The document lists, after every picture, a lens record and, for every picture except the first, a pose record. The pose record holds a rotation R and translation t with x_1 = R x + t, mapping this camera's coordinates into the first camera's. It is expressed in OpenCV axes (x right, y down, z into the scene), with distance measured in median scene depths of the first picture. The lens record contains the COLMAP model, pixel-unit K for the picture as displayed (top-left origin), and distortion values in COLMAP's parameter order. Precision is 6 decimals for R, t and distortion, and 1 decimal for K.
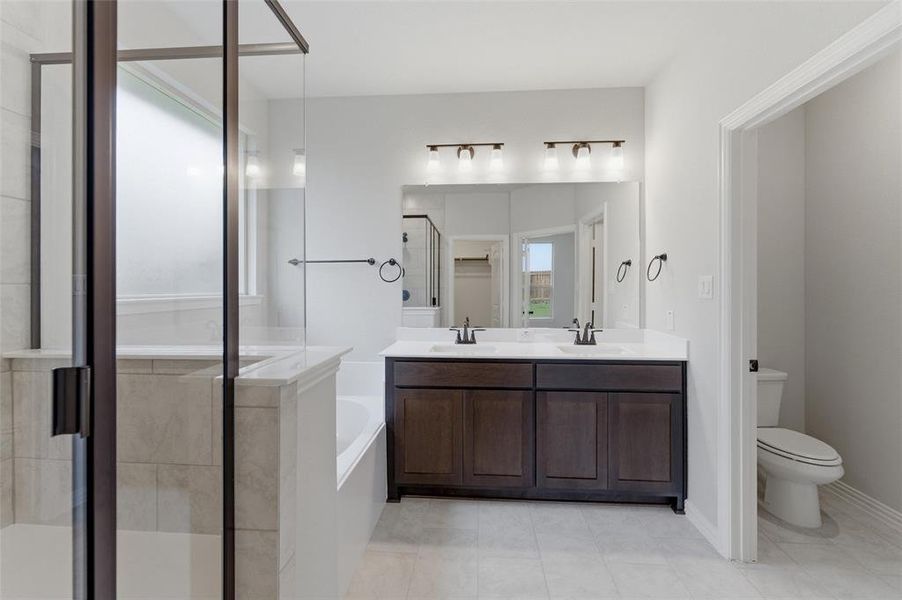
lens RADIAL K [[383.8, 0, 451.0], [0, 383.8, 300.0], [0, 0, 1]] dist [0.001435, 0.000121]
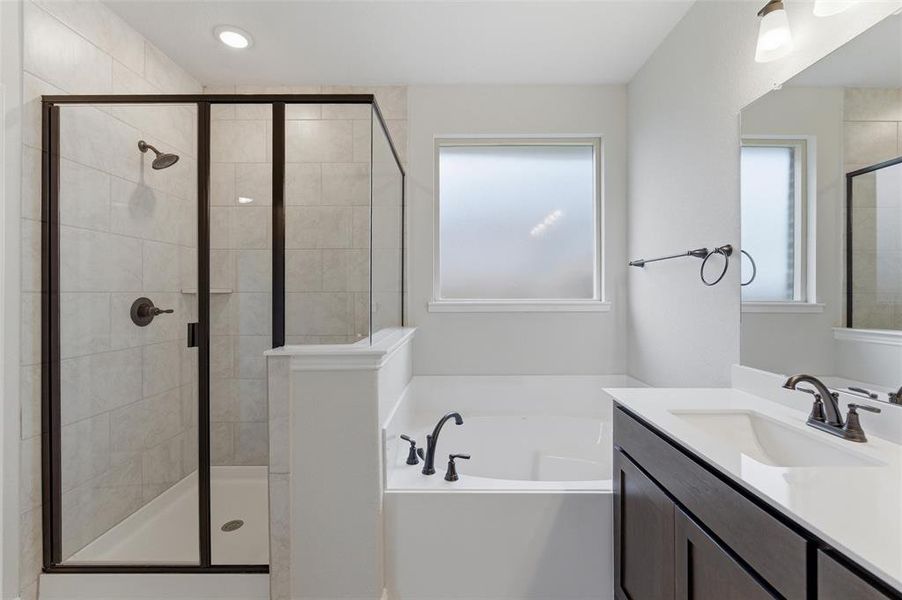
lens RADIAL K [[381.3, 0, 449.9], [0, 381.3, 301.5], [0, 0, 1]] dist [0.001562, 0.000182]
pose [[0.075260, 0.018418, -0.996994, 0.430829], [-0.030715, 0.999398, 0.016144, -0.018447], [0.996691, 0.029408, 0.075781, 0.588409]]
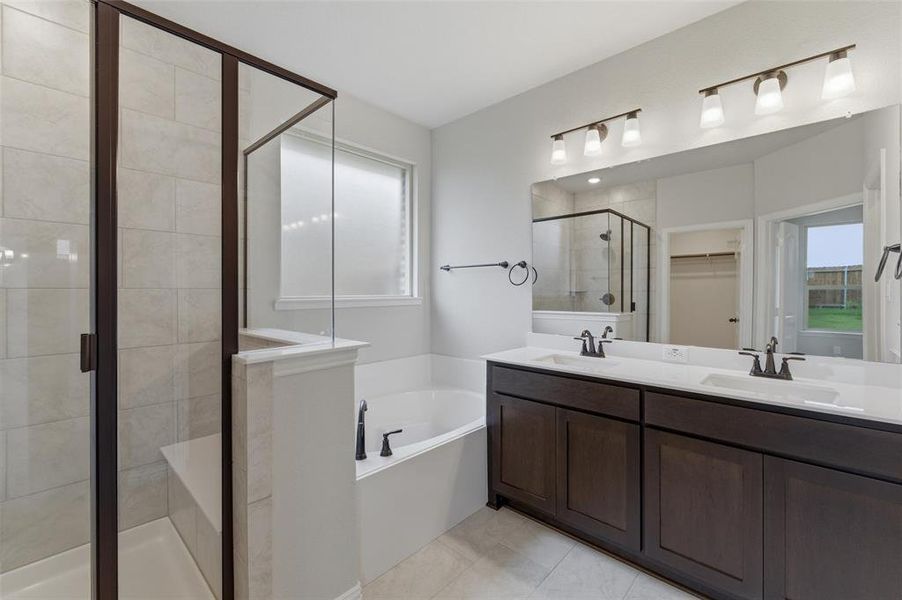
lens RADIAL K [[381.3, 0, 449.9], [0, 381.3, 301.5], [0, 0, 1]] dist [0.001562, 0.000182]
pose [[0.780079, 0.017723, -0.625430, 0.337008], [-0.020465, 0.999787, 0.002807, -0.004781], [0.625346, 0.010610, 0.780275, 0.145855]]
